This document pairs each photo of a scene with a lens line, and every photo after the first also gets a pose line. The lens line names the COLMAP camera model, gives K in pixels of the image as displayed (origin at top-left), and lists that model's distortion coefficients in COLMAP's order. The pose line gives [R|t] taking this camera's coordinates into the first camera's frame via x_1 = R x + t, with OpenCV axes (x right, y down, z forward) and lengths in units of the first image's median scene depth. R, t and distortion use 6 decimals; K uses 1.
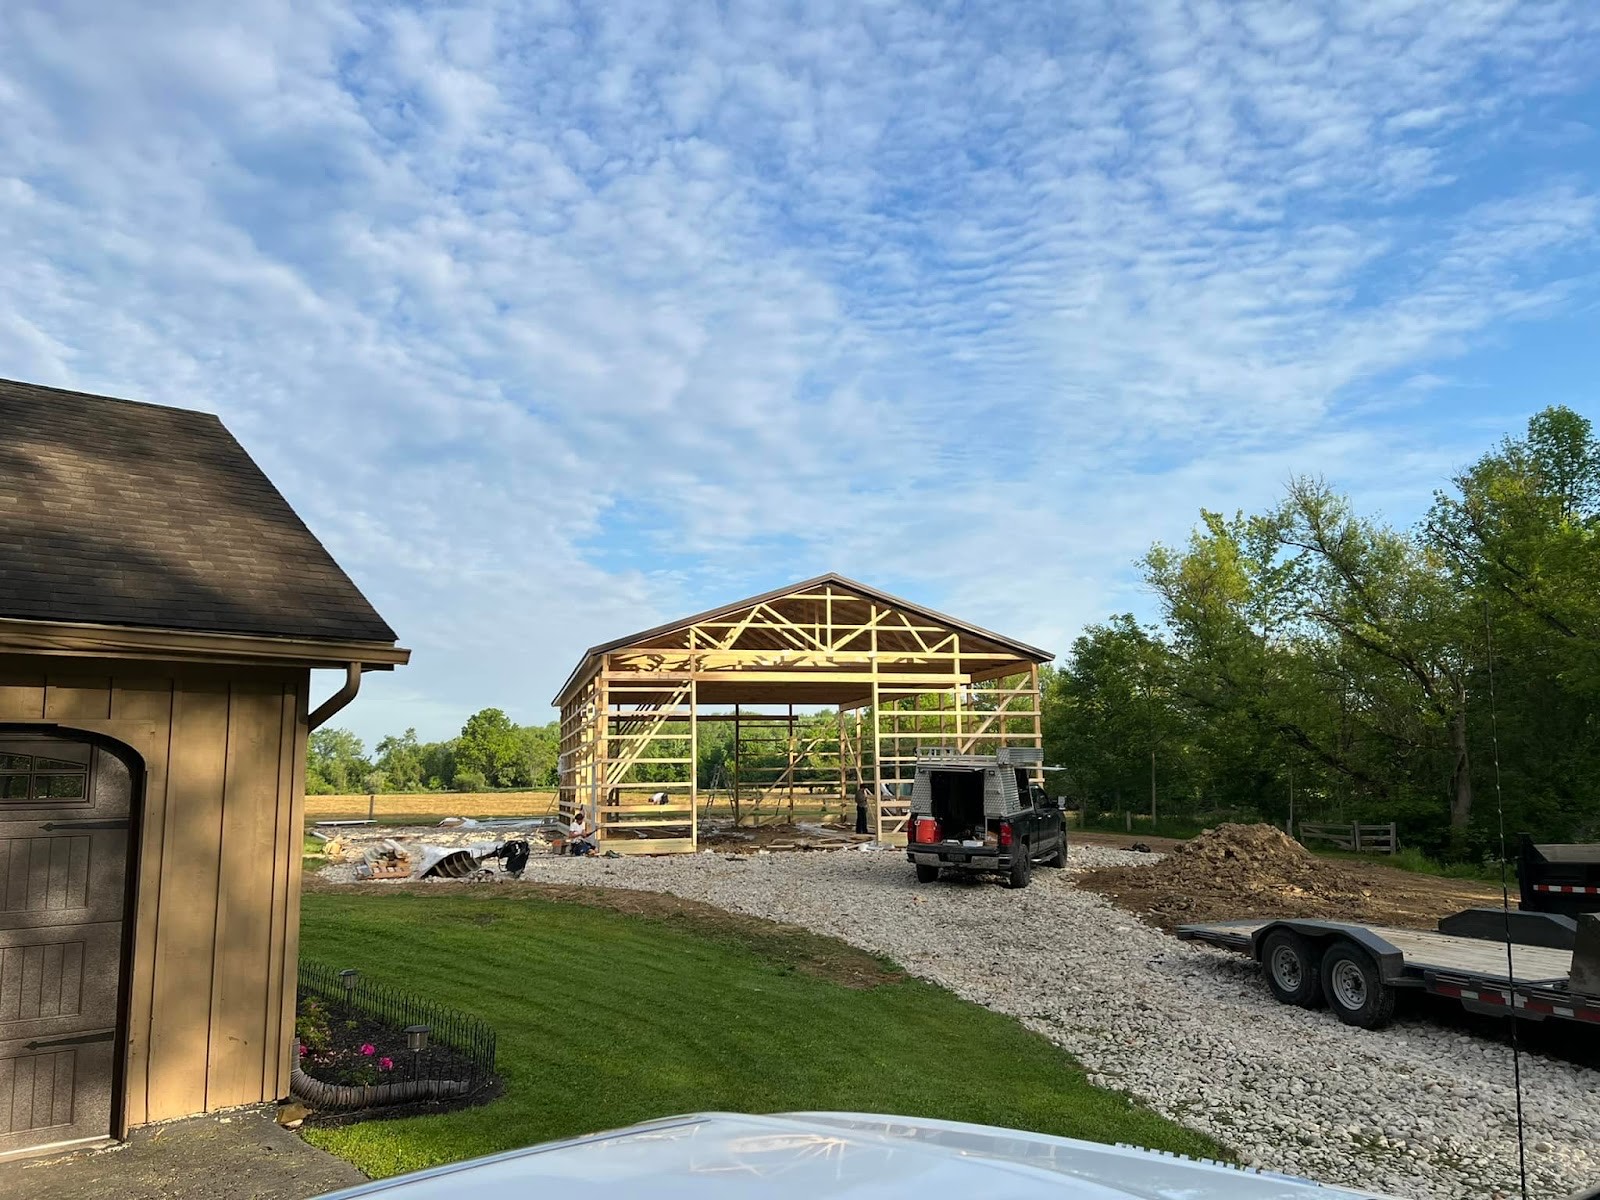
lens RADIAL K [[1305.1, 0, 800.0], [0, 1305.1, 600.0], [0, 0, 1]] dist [0.087610, -0.132119]
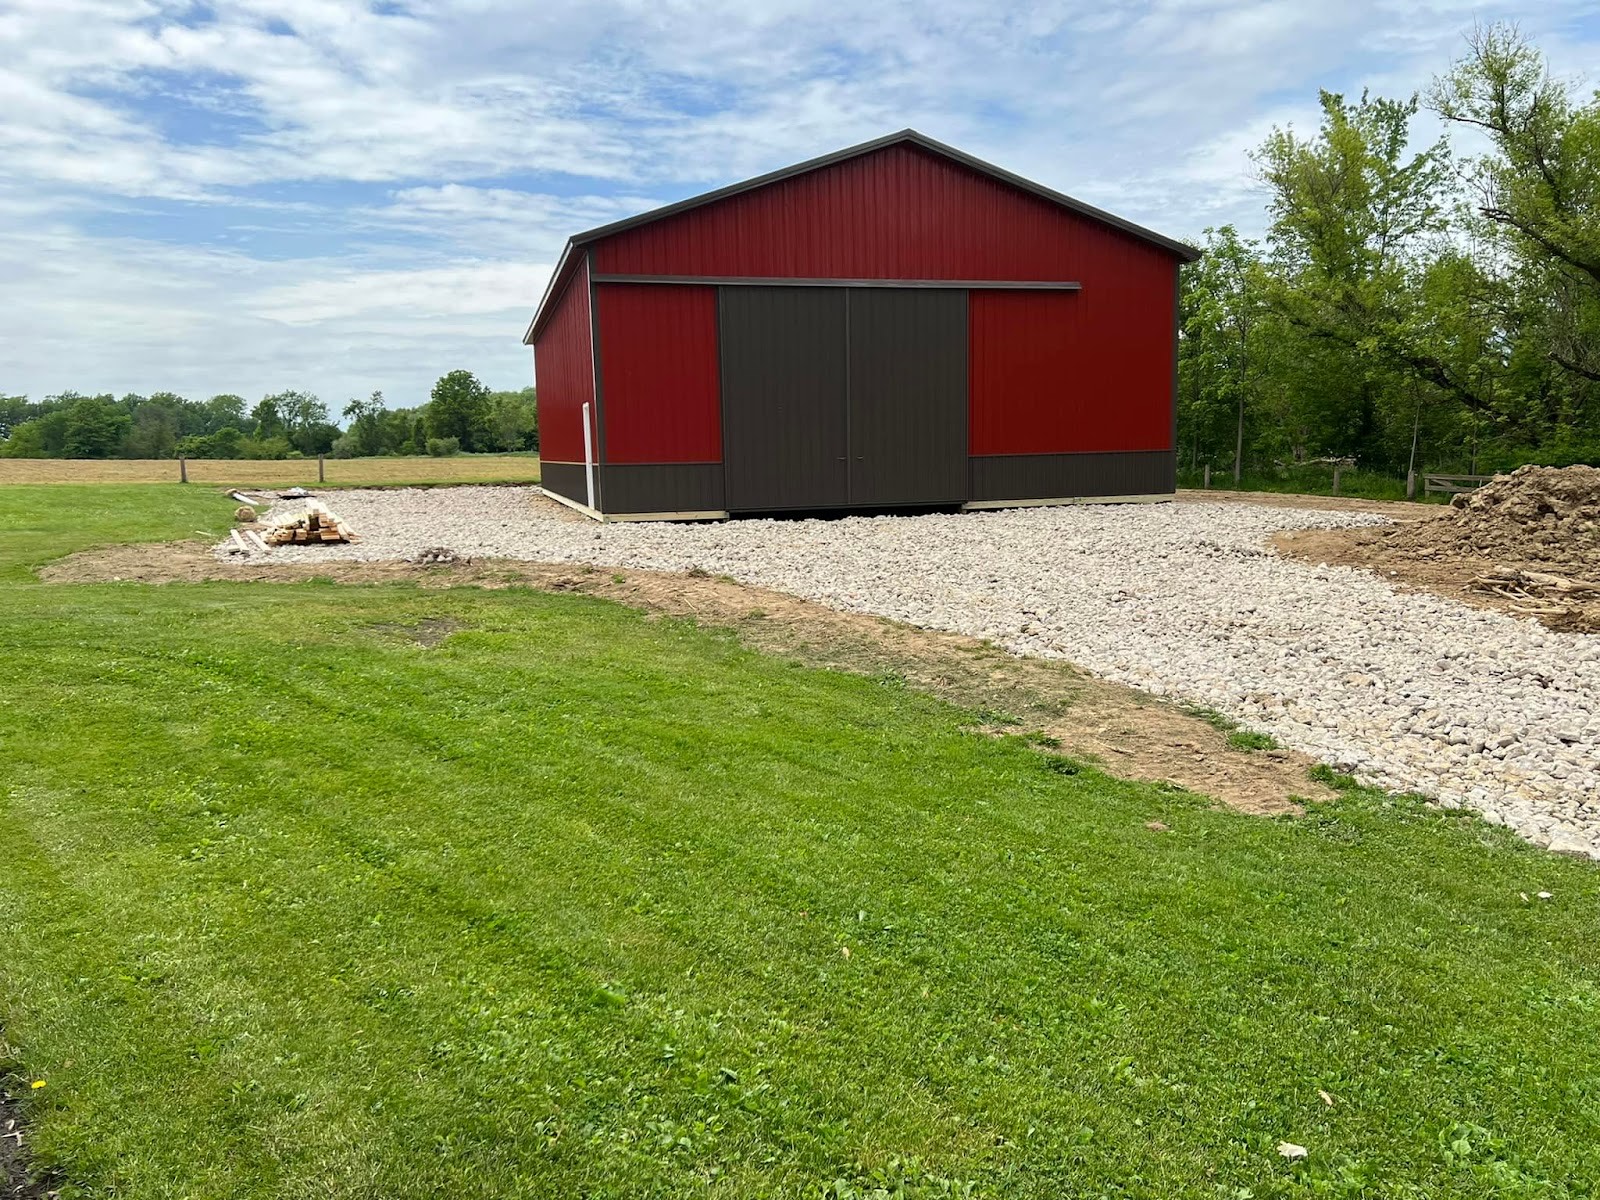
lens RADIAL K [[1305.1, 0, 800.0], [0, 1305.1, 600.0], [0, 0, 1]] dist [0.087610, -0.132119]
pose [[0.999833, -0.009217, 0.015767, -0.032577], [0.004981, 0.968204, 0.250112, 0.032032], [-0.017571, -0.249991, 0.968089, 0.163706]]
